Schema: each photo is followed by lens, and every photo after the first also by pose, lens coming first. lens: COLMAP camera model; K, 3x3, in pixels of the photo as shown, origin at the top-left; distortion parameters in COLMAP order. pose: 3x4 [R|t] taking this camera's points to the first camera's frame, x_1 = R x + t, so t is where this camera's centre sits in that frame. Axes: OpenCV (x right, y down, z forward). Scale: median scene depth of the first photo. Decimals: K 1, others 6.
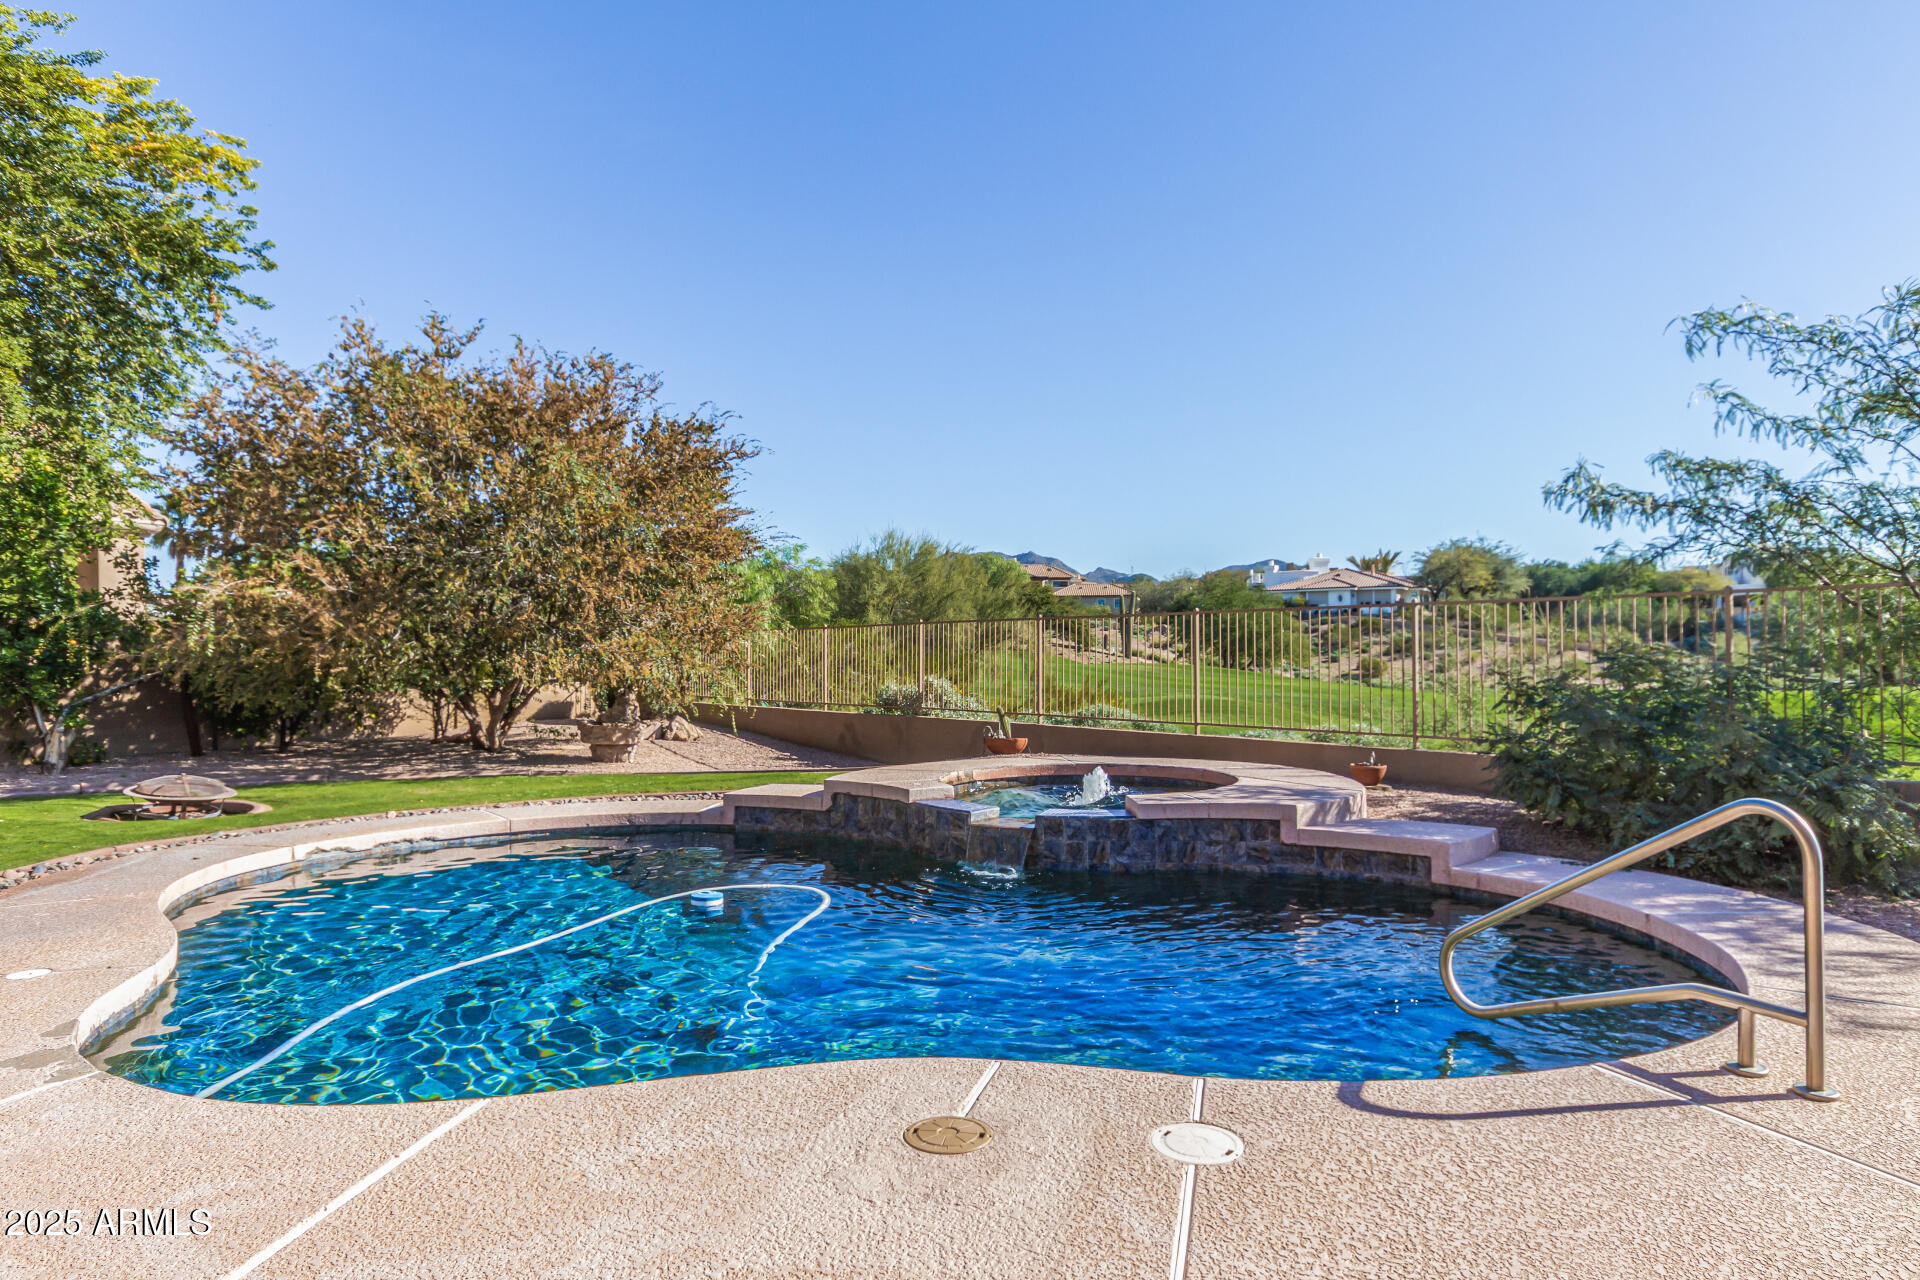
lens RADIAL K [[1180.2, 0, 961.2], [0, 1180.2, 658.0], [0, 0, 1]] dist [0.005882, 0.002910]
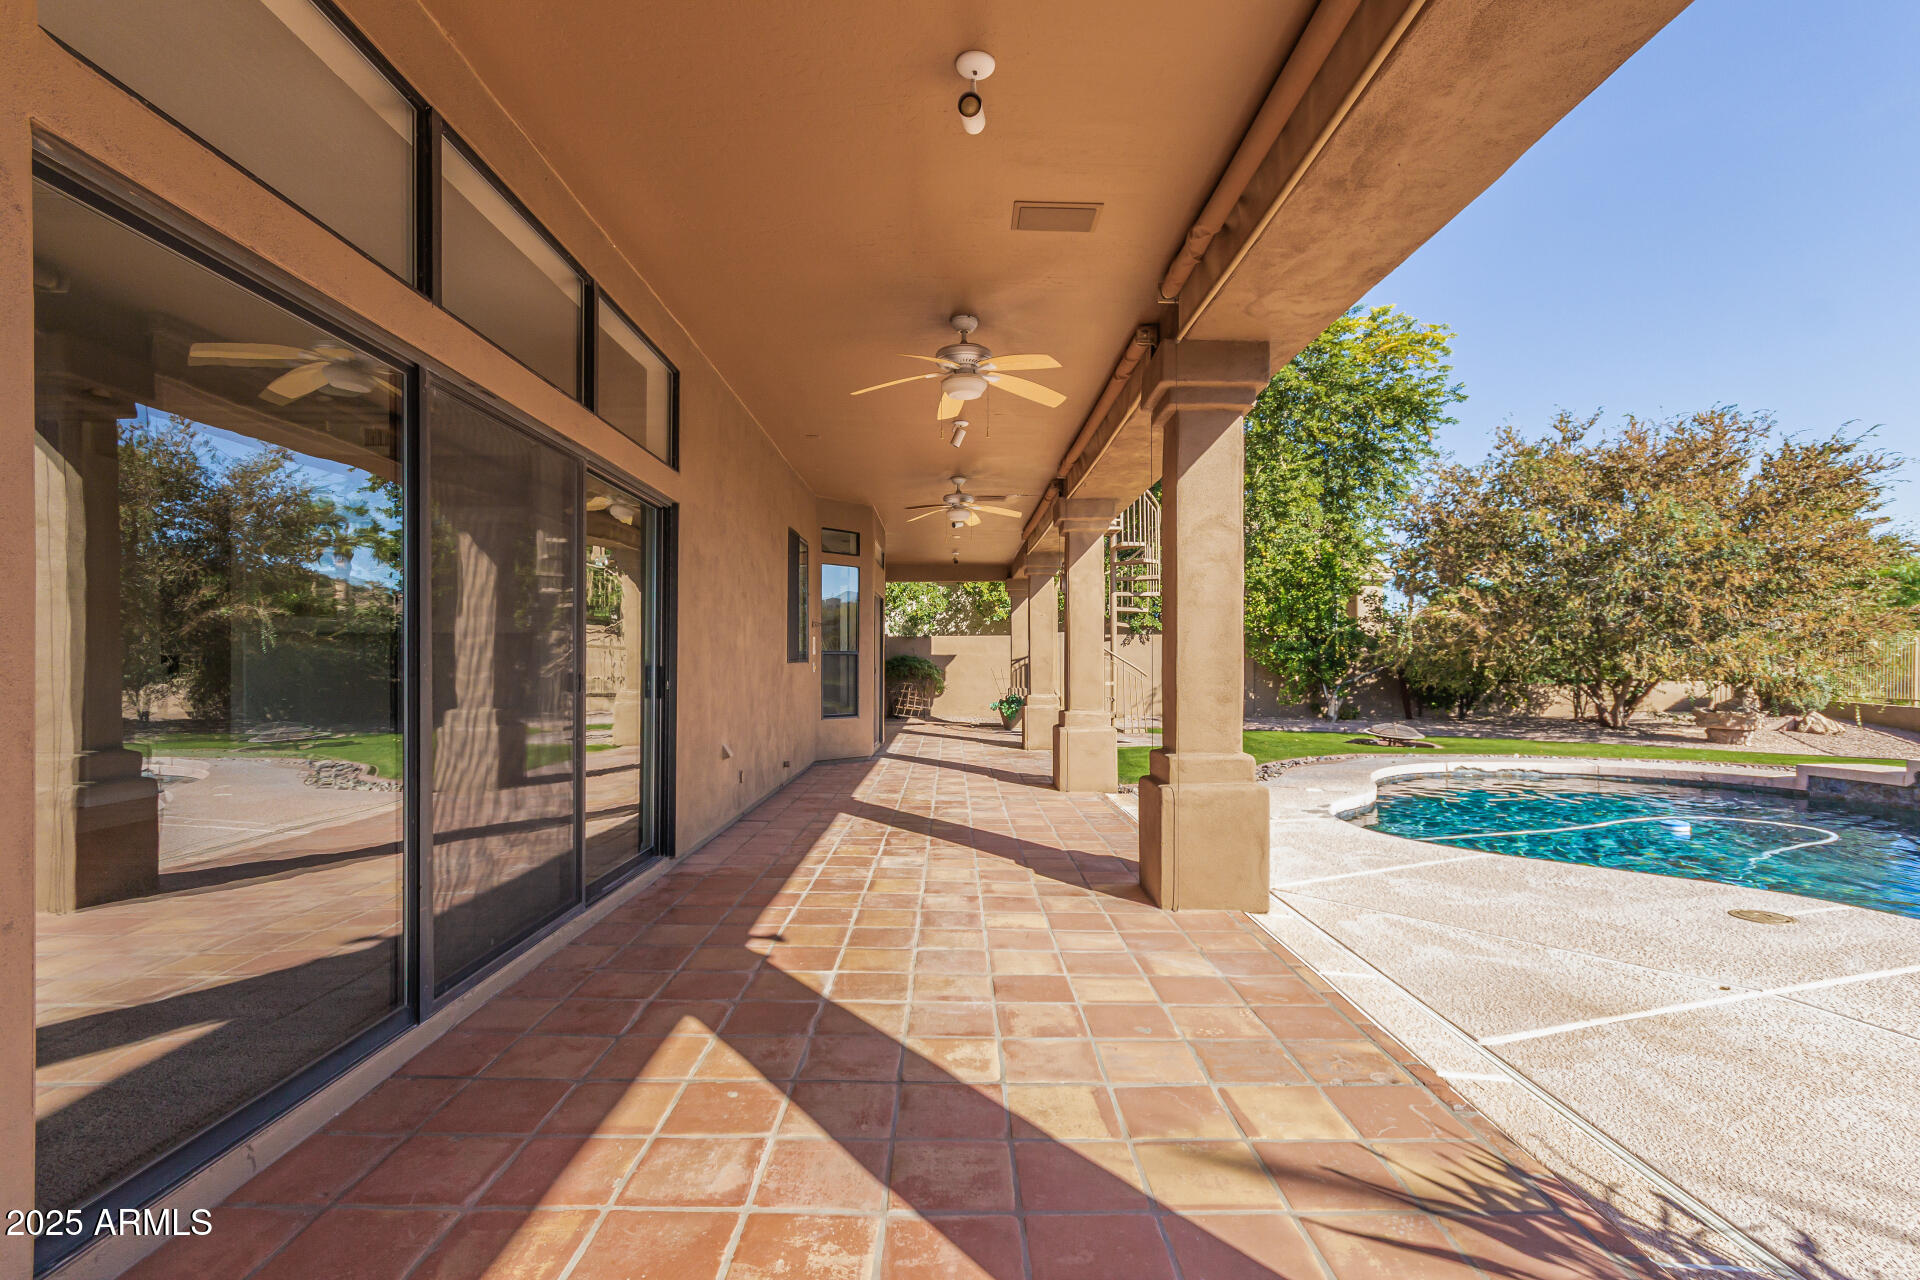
lens RADIAL K [[889.7, 0, 969.1], [0, 889.7, 652.9], [0, 0, 1]] dist [0.001492, 0.000373]
pose [[0.498038, -0.004765, -0.867142, 0.115332], [-0.007925, 0.999918, -0.010046, 0.011419], [0.867119, 0.011875, 0.497959, -0.130684]]
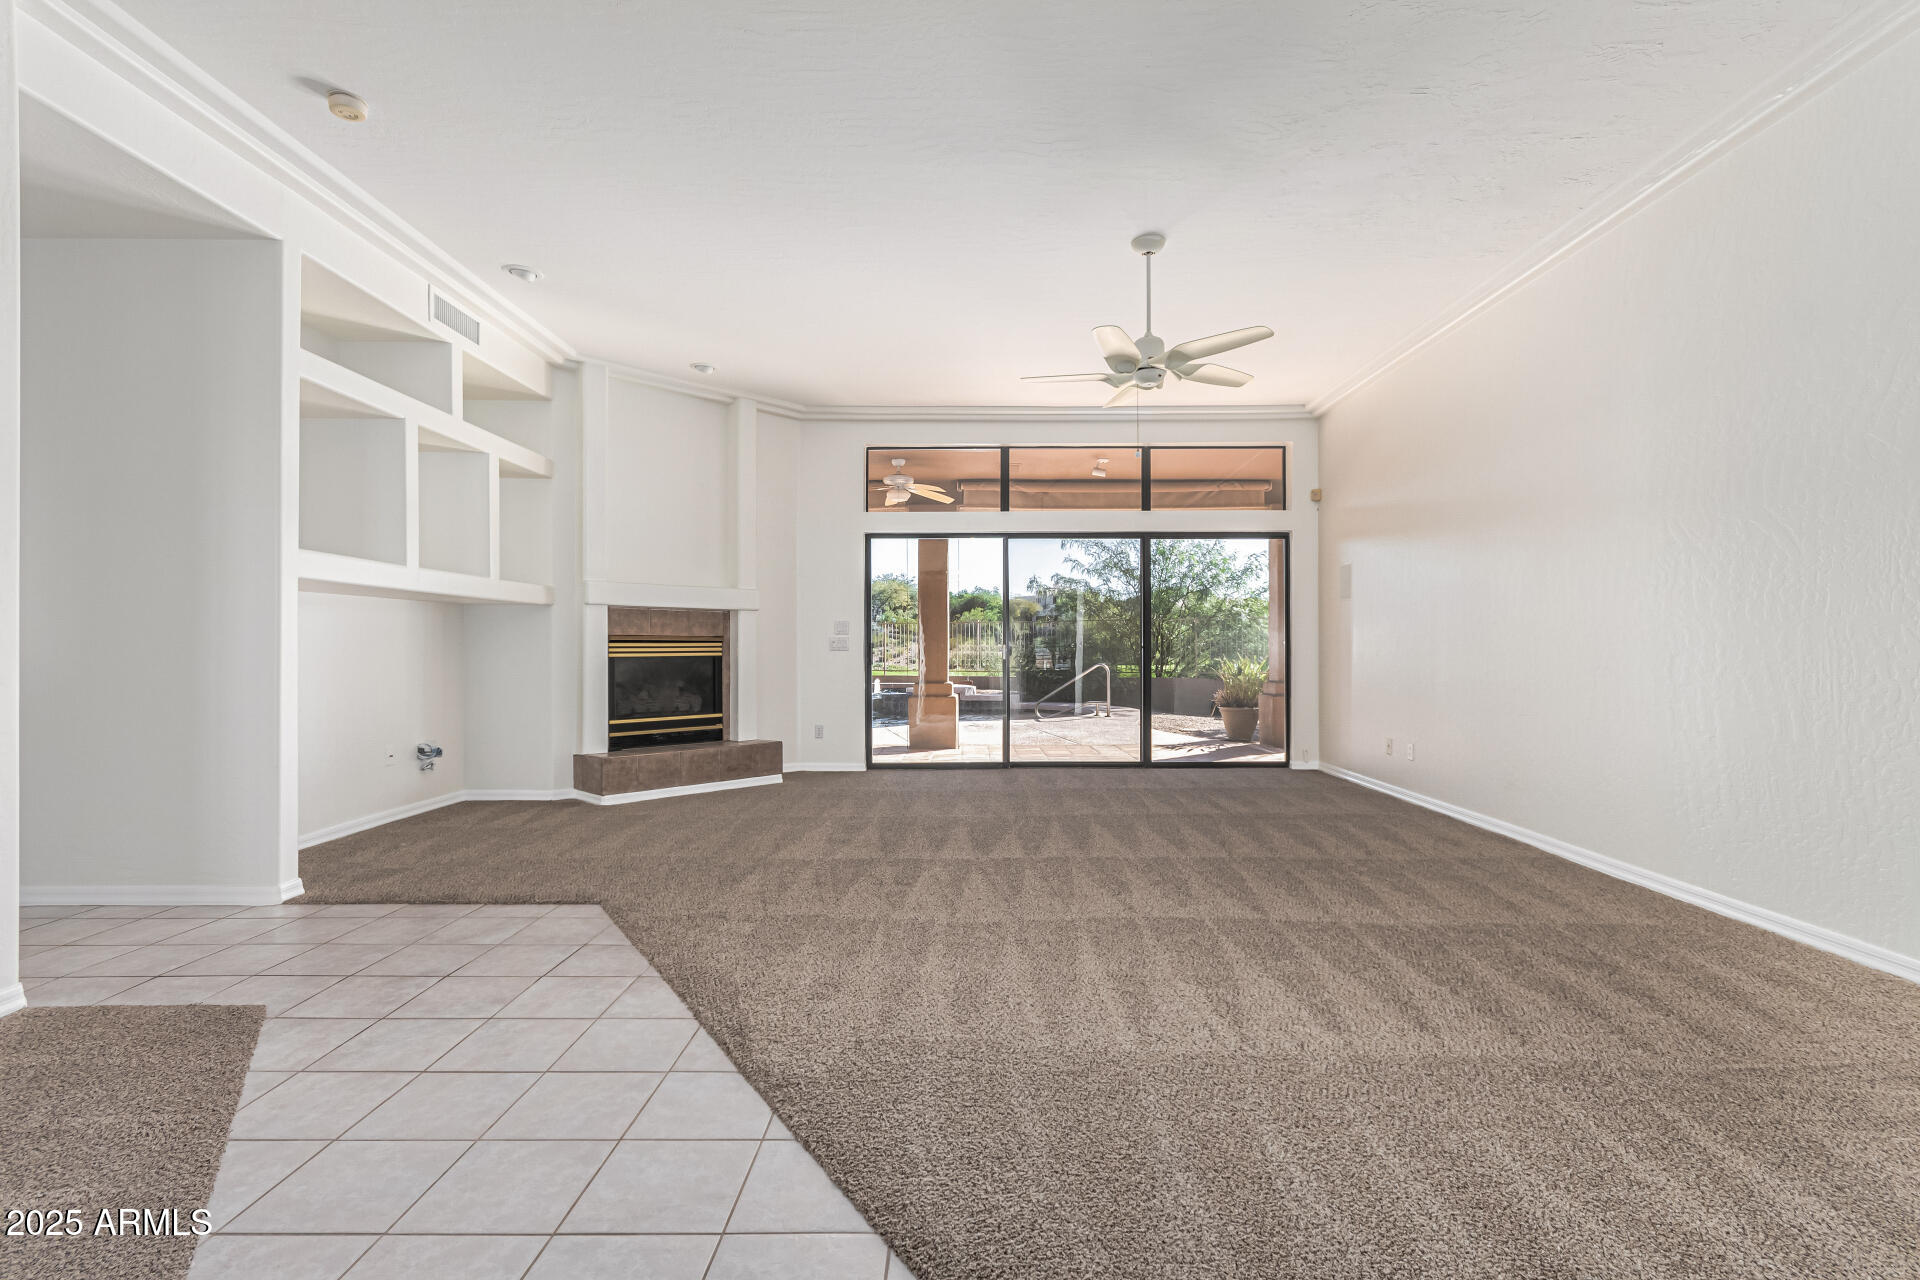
lens RADIAL K [[889.7, 0, 969.1], [0, 889.7, 652.9], [0, 0, 1]] dist [0.001492, 0.000373]
pose [[0.877416, 0.002793, 0.479722, -0.439071], [-0.002177, 0.999996, -0.001840, 0.019605], [-0.479725, 0.000570, 0.877419, -0.559181]]
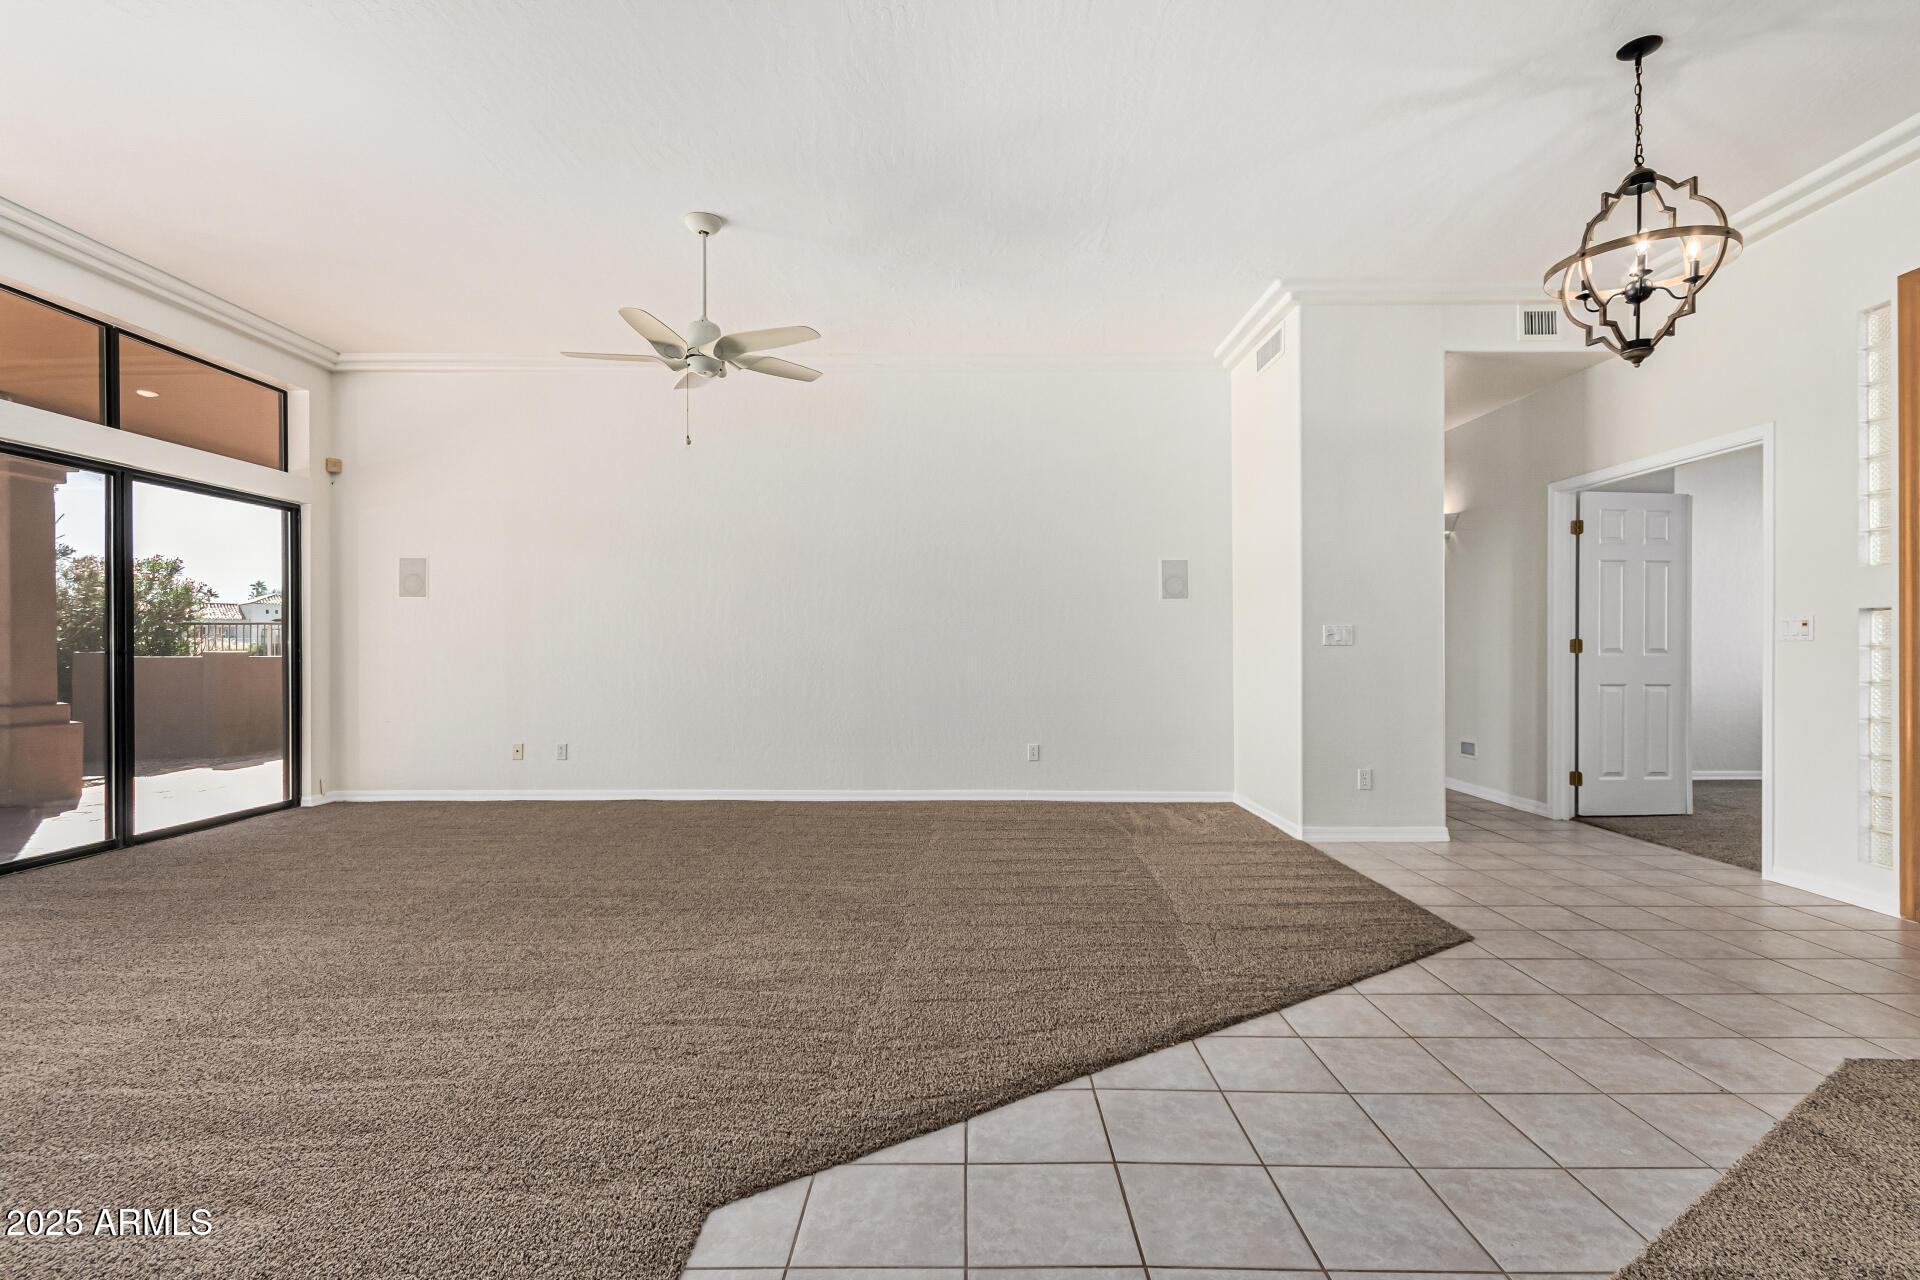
lens RADIAL K [[889.7, 0, 969.1], [0, 889.7, 652.9], [0, 0, 1]] dist [0.001492, 0.000373]
pose [[-0.484074, 0.009970, 0.874970, -0.526199], [0.007099, 0.999947, -0.007466, 0.020165], [-0.874998, 0.002598, -0.484119, -0.269478]]
